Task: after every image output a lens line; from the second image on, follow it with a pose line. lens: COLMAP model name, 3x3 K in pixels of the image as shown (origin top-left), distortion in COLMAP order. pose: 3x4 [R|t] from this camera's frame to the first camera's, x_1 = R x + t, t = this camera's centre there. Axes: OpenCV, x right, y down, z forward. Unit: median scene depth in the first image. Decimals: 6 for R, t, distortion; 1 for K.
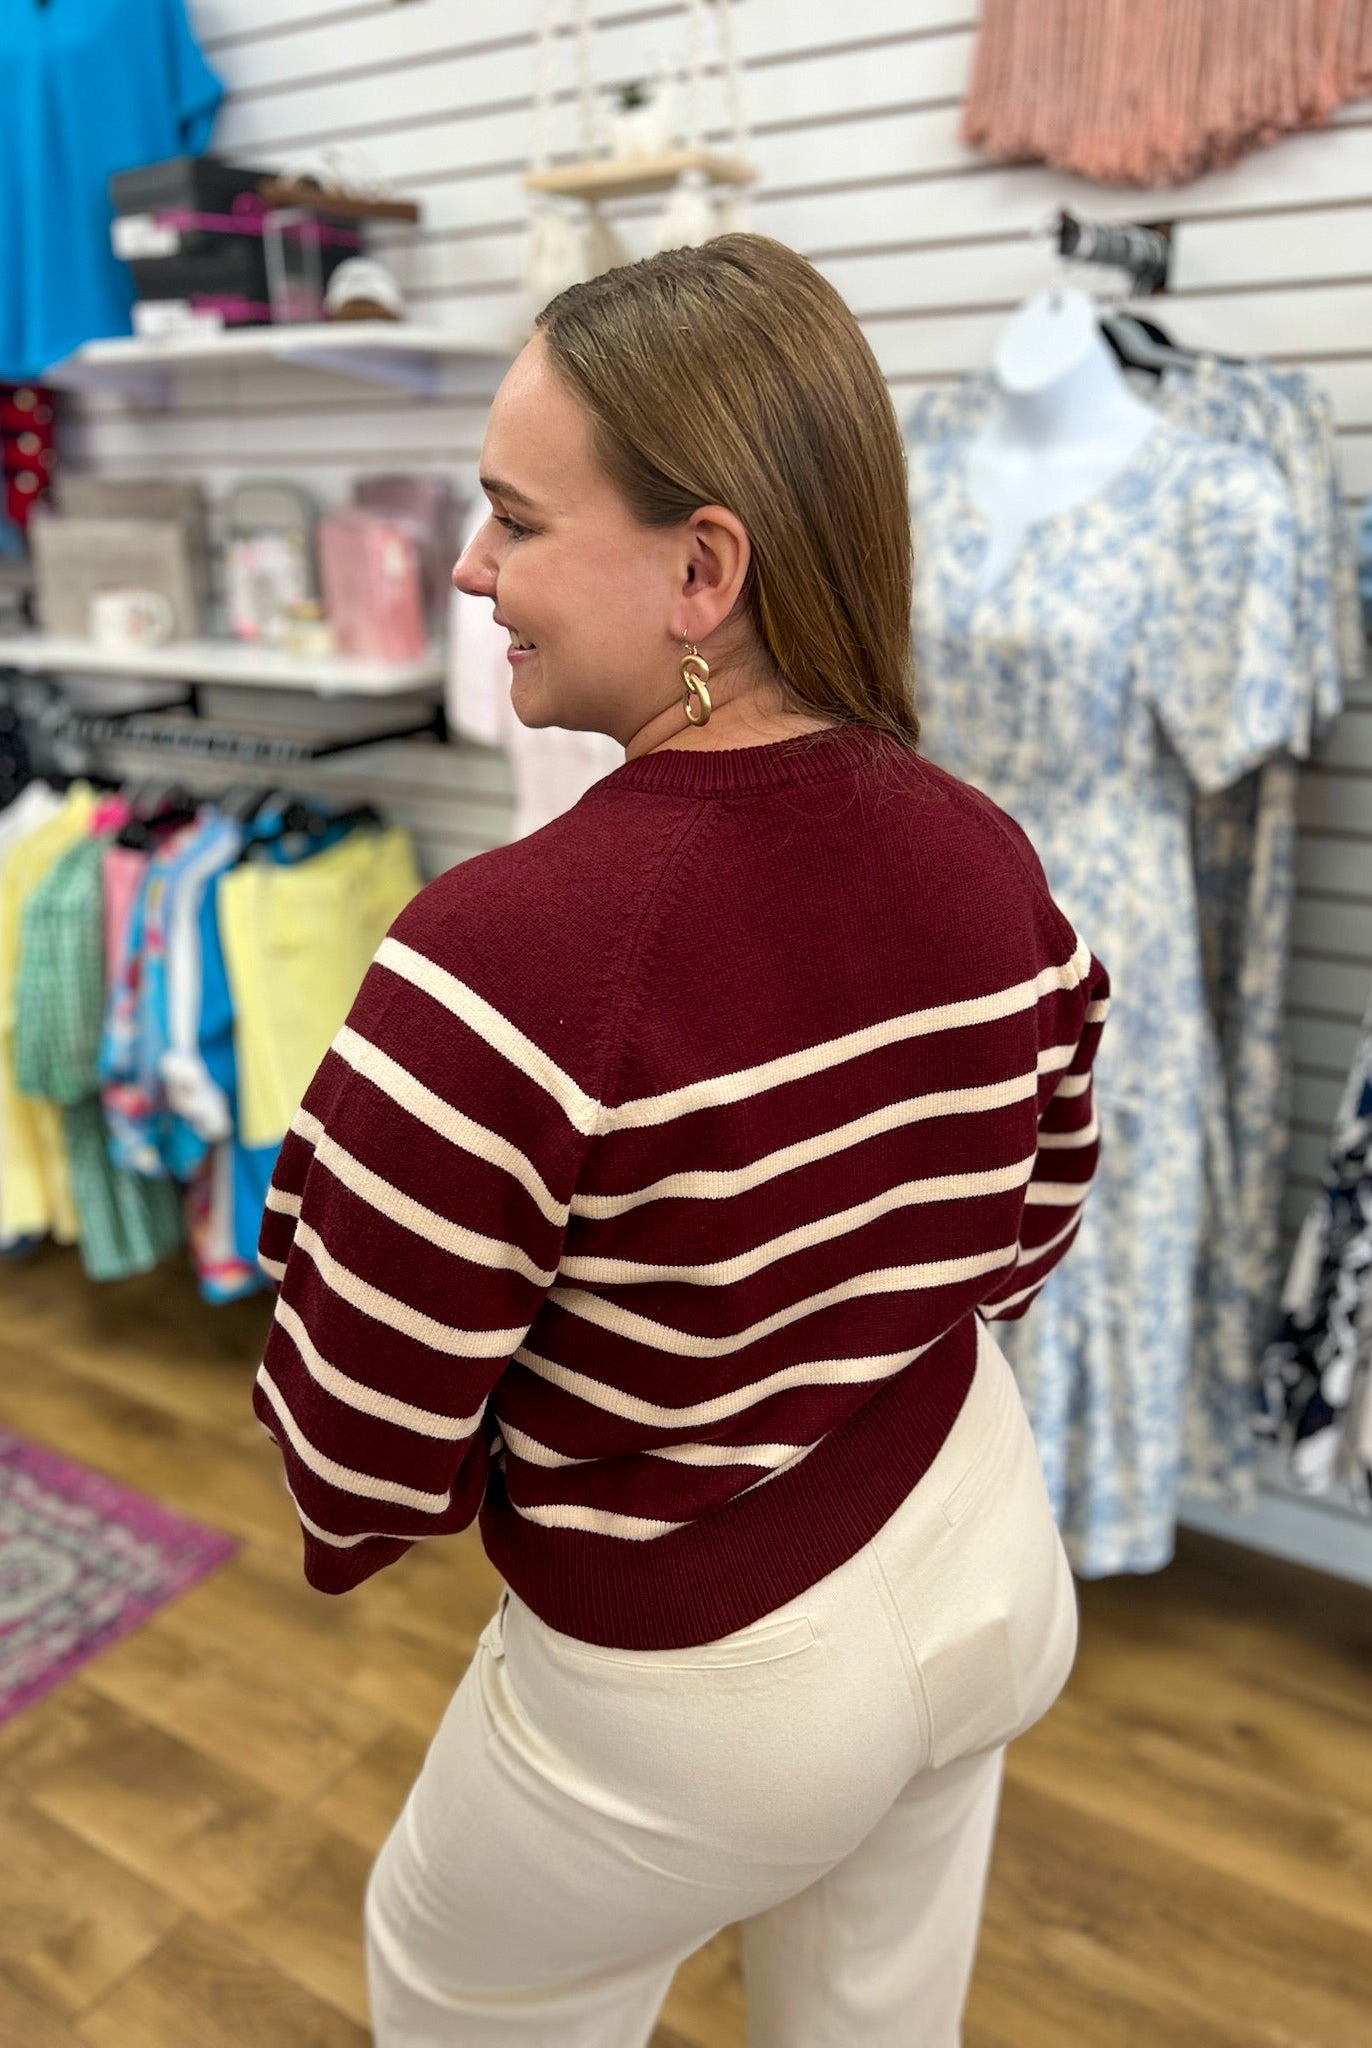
lens RADIAL K [[1544.3, 0, 693.1], [0, 1544.3, 1014.6], [0, 0, 1]] dist [0.025224, -0.033239]
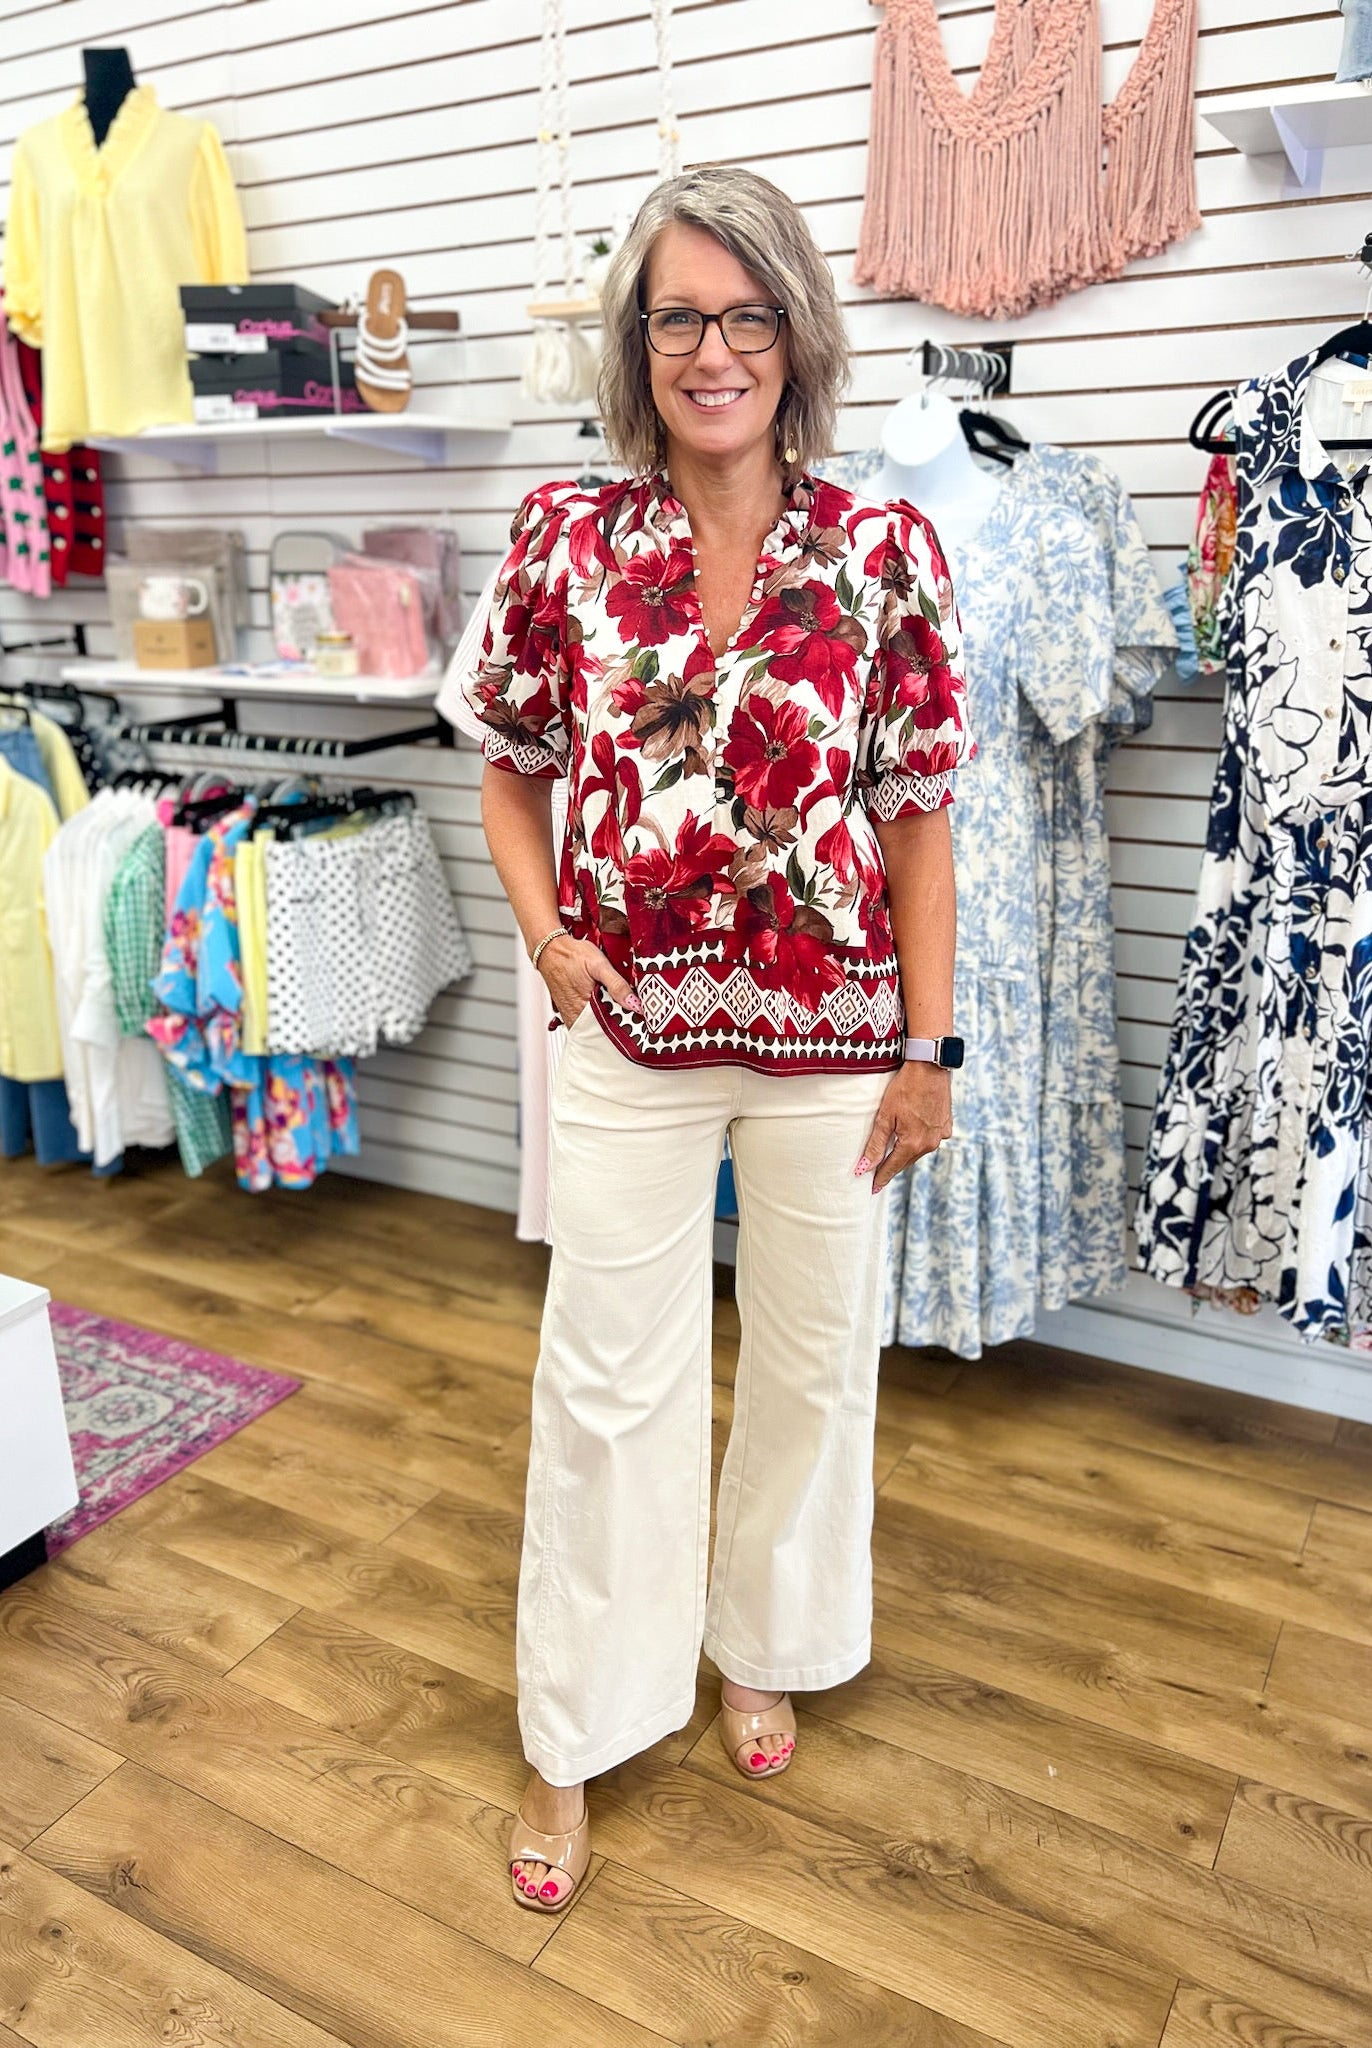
lens RADIAL K [[1544.3, 0, 687.2], [0, 1544.3, 1010.6], [0, 0, 1]] dist [0.025224, -0.033239]
pose [[0.998802, -0.016133, 0.046205, -0.043527], [0.017441, 0.999454, -0.028050, 0.100033], [-0.045727, 0.028822, 0.998538, -0.307865]]
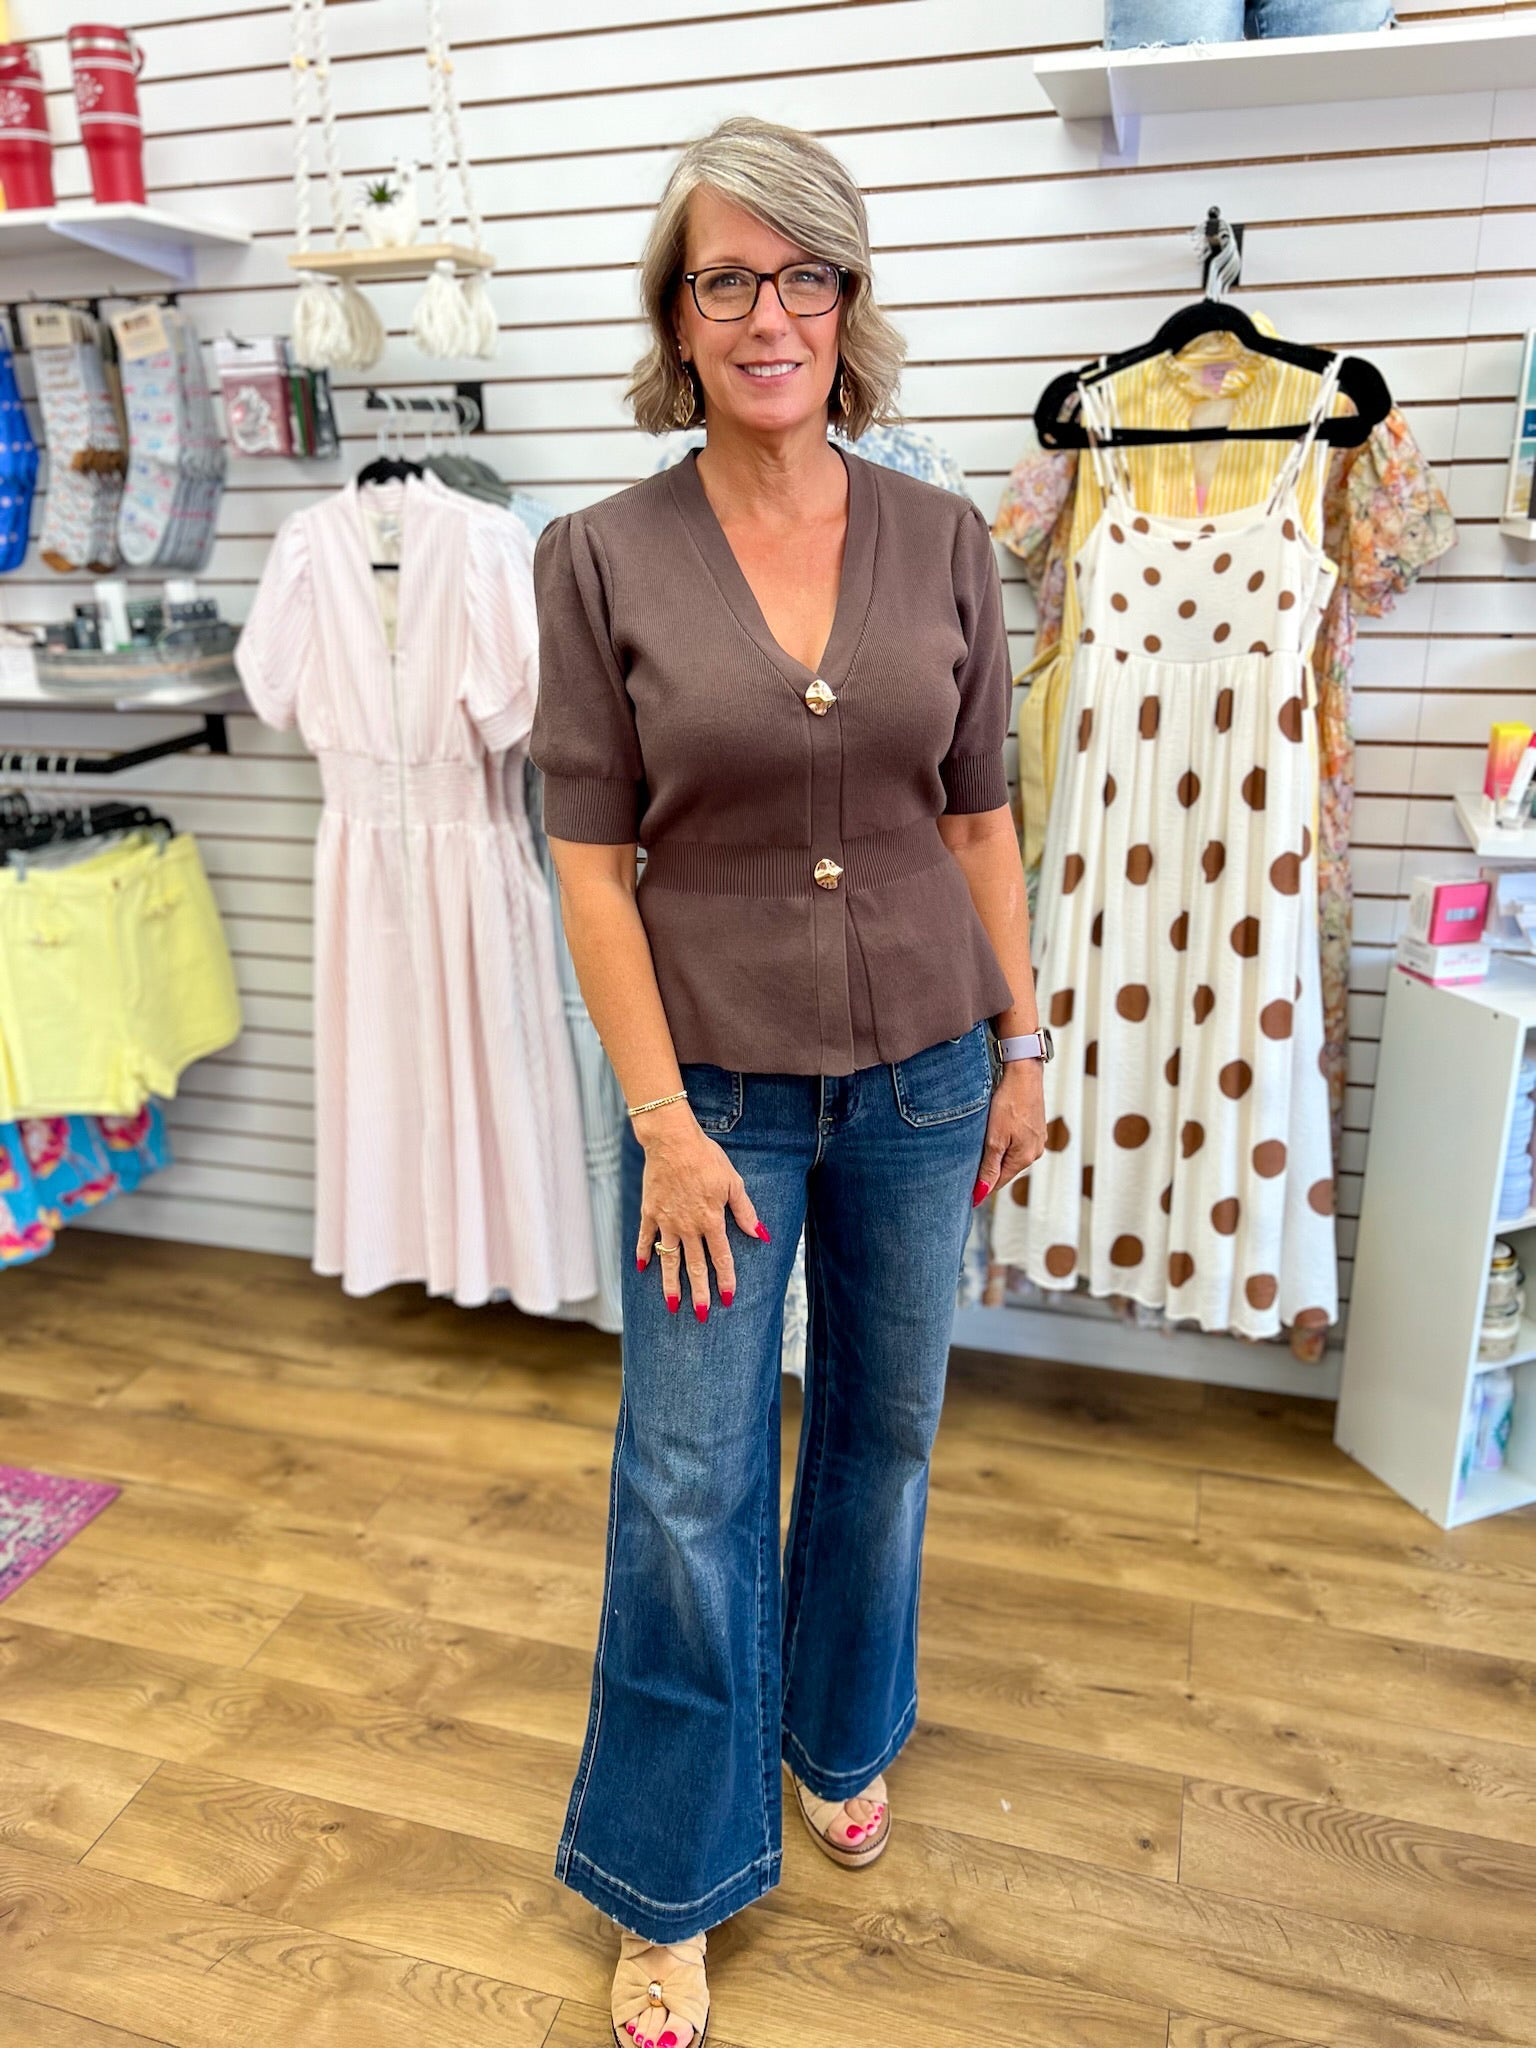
lens RADIAL K [[1542.9, 0, 771.2], [0, 1542.9, 1025.0], [0, 0, 1]] dist [0.028758, -0.037207]
pose [[0.963019, -0.095779, 0.251834, -0.110716], [0.094436, 0.995378, 0.017444, 0.047511], [-0.252340, 0.006984, 0.967613, -0.212325]]
